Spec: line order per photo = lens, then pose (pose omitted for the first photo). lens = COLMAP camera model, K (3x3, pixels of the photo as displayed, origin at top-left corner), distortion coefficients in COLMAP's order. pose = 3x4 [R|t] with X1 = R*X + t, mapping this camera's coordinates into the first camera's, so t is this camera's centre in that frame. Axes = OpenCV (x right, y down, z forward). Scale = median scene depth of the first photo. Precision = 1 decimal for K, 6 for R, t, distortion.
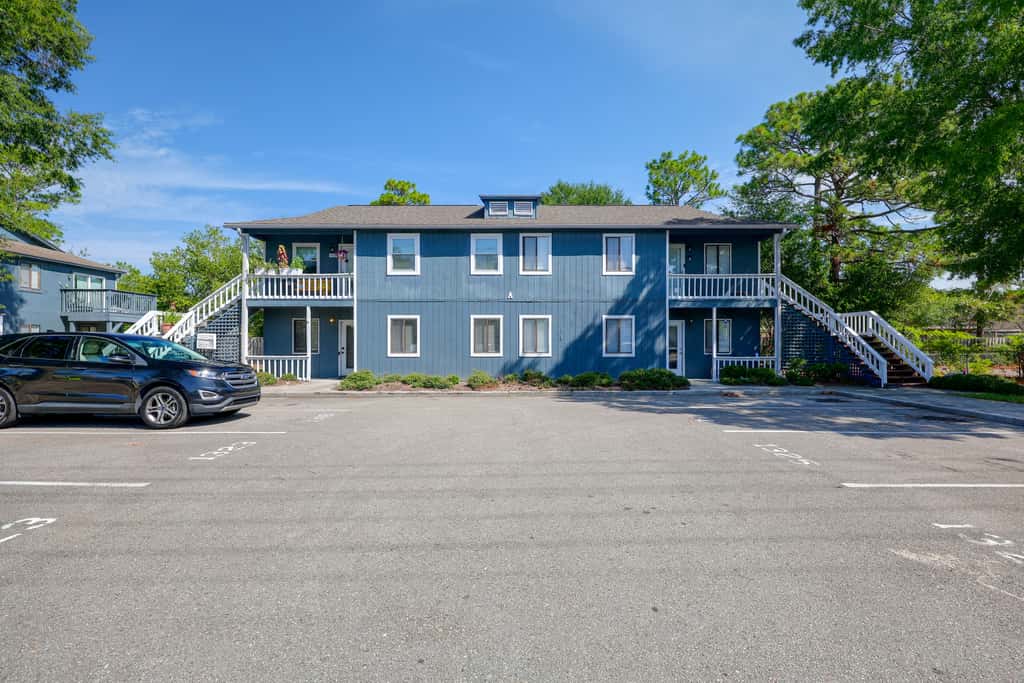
lens RADIAL K [[466.5, 0, 496.1], [0, 466.5, 342.2], [0, 0, 1]] dist [-0.000735, 0.000060]
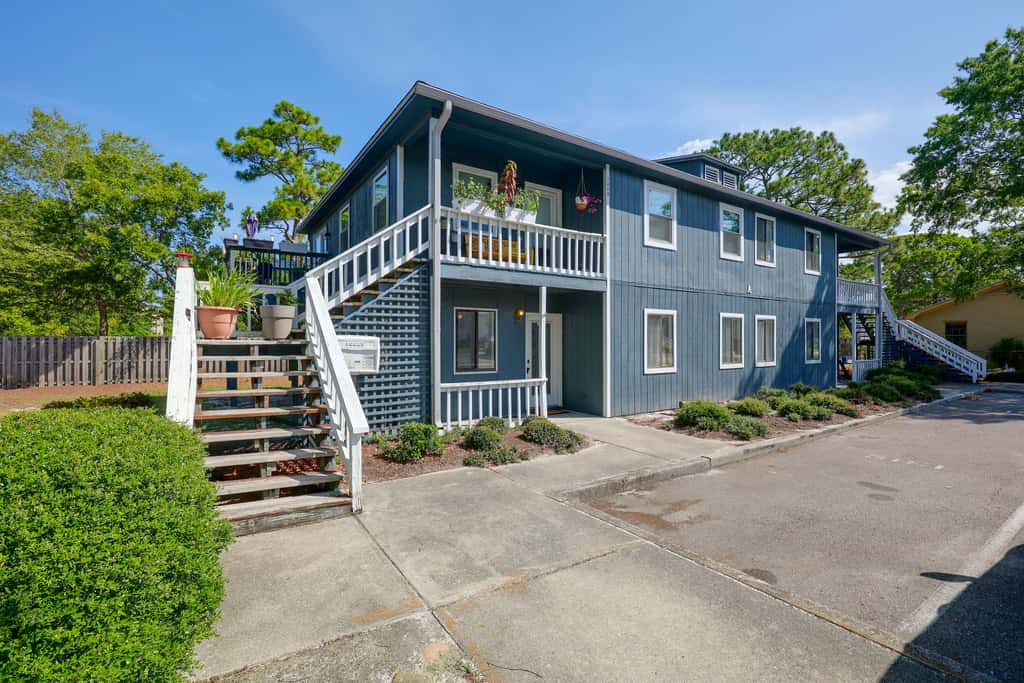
lens RADIAL K [[466.5, 0, 515.6], [0, 466.5, 339.4], [0, 0, 1]] dist [-0.000735, 0.000060]
pose [[0.821491, 0.001675, 0.570219, -0.737738], [-0.001288, 0.999999, -0.001082, -0.014761], [-0.570220, 0.000154, 0.821492, 0.576851]]
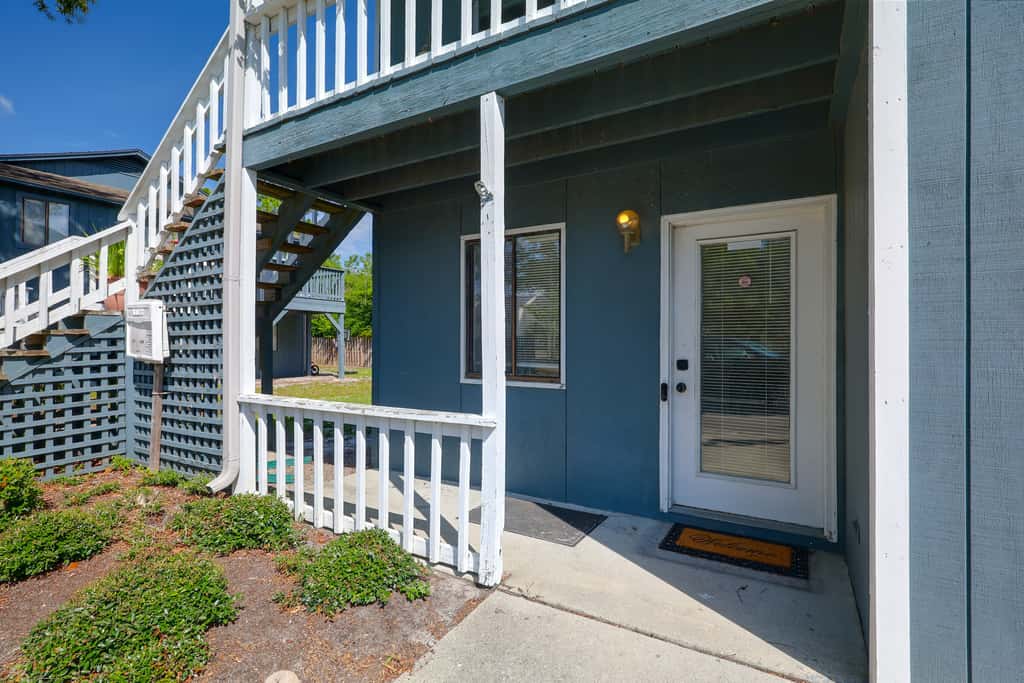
lens RADIAL K [[466.5, 0, 505.2], [0, 466.5, 342.5], [0, 0, 1]] dist [-0.000735, 0.000060]
pose [[0.861223, -0.000595, -0.508227, -0.321019], [0.001075, 0.999999, 0.000652, 0.004833], [0.508226, -0.001108, 0.861223, 0.871659]]
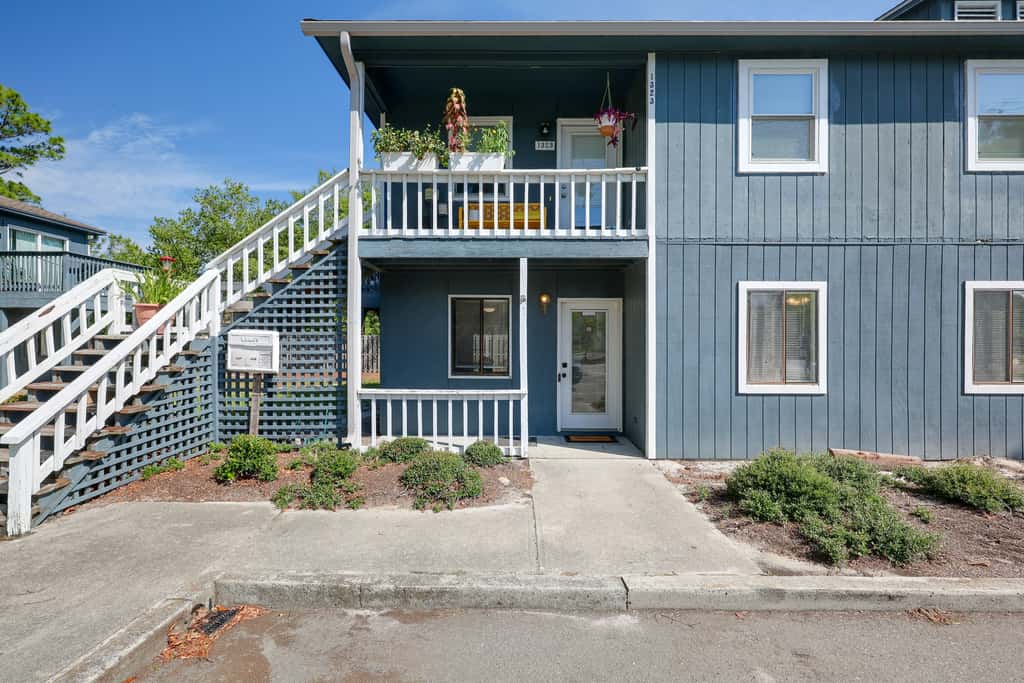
lens RADIAL K [[466.5, 0, 506.4], [0, 466.5, 339.8], [0, 0, 1]] dist [-0.000735, 0.000060]
pose [[0.999980, 0.002116, -0.005878, -0.414806], [-0.002083, 0.999982, 0.005665, -0.012964], [0.005889, -0.005653, 0.999967, 0.626222]]
